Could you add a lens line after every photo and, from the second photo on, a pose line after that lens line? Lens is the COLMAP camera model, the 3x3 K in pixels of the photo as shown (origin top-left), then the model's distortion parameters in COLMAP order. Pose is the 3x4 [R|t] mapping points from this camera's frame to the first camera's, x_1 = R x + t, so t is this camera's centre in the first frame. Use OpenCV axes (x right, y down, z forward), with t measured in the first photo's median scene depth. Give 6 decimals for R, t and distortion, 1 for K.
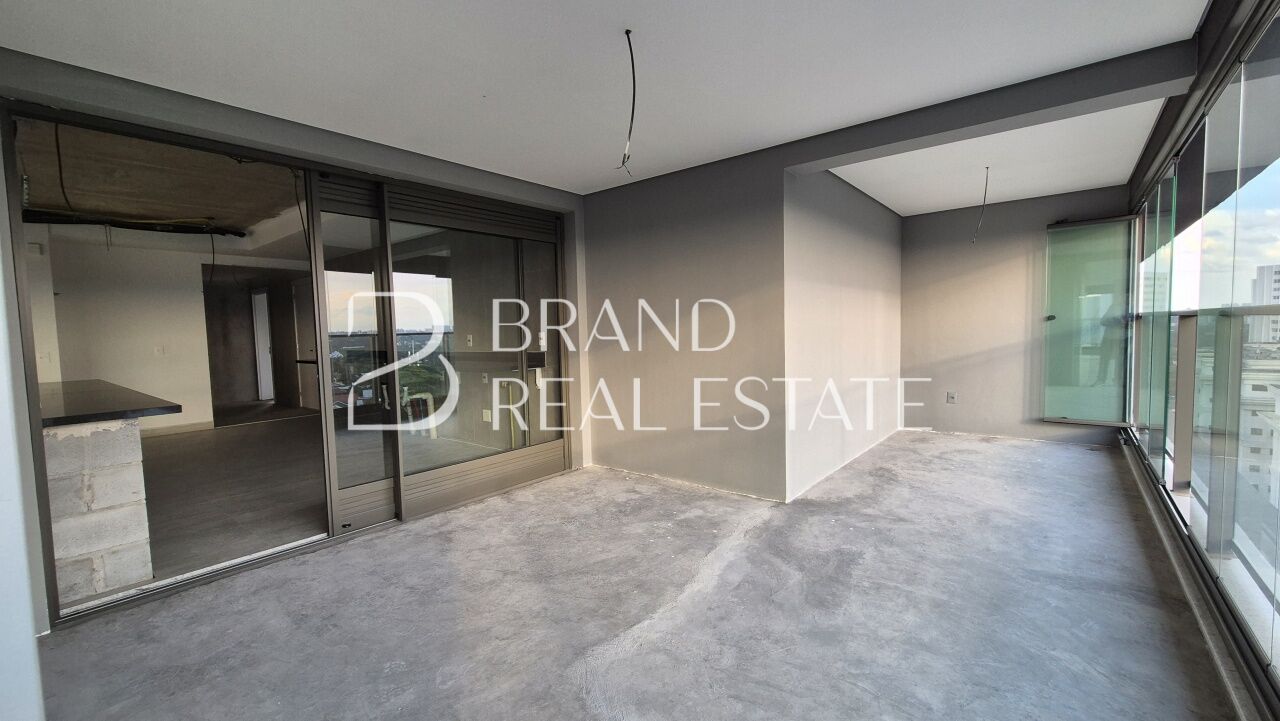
lens RADIAL K [[517.8, 0, 631.0], [0, 517.8, 363.0], [0, 0, 1]] dist [-0.000565, -0.000374]
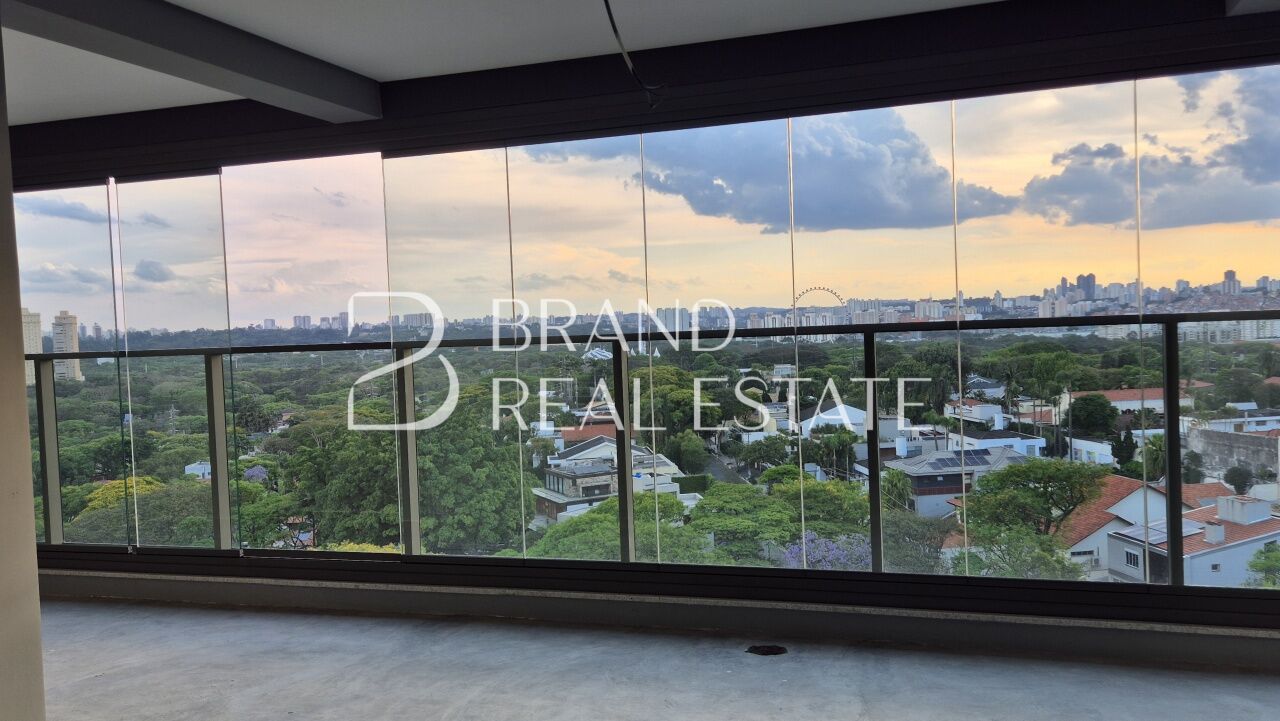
lens RADIAL K [[1007.9, 0, 640.0], [0, 1007.9, 360.5], [0, 0, 1]] dist [0.050630, -0.008269]
pose [[-0.365872, 0.004999, 0.930652, -0.890859], [0.105908, 0.993713, 0.036298, -0.087262], [-0.924620, 0.111844, -0.364101, 1.149461]]
